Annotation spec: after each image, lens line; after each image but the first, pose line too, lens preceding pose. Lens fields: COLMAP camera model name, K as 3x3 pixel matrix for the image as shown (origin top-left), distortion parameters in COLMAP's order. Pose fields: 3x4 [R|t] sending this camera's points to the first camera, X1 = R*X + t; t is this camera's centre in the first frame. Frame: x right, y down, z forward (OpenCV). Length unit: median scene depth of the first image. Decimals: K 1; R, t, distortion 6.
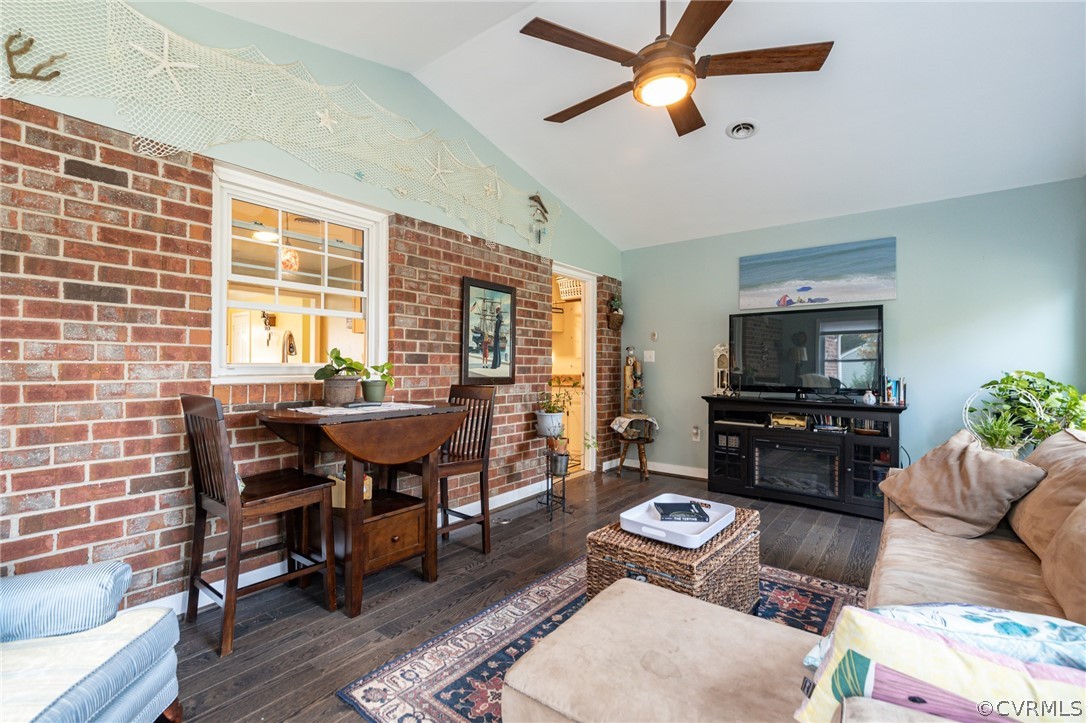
lens RADIAL K [[497.1, 0, 543.0], [0, 497.1, 361.5], [0, 0, 1]] dist [0.001937, -0.000248]
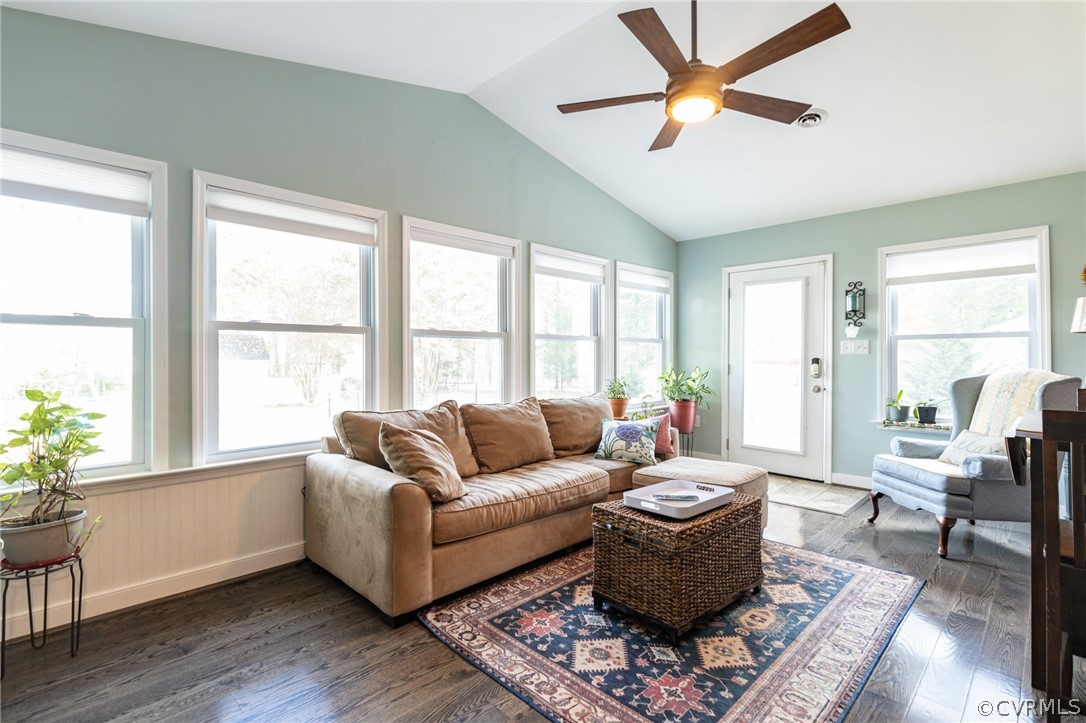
lens RADIAL K [[497.1, 0, 543.0], [0, 497.1, 361.5], [0, 0, 1]] dist [0.001937, -0.000248]
pose [[-0.989443, -0.003262, 0.144887, 0.263503], [-0.003512, 0.999993, -0.001474, 0.008248], [-0.144881, -0.001967, -0.989447, 1.364412]]
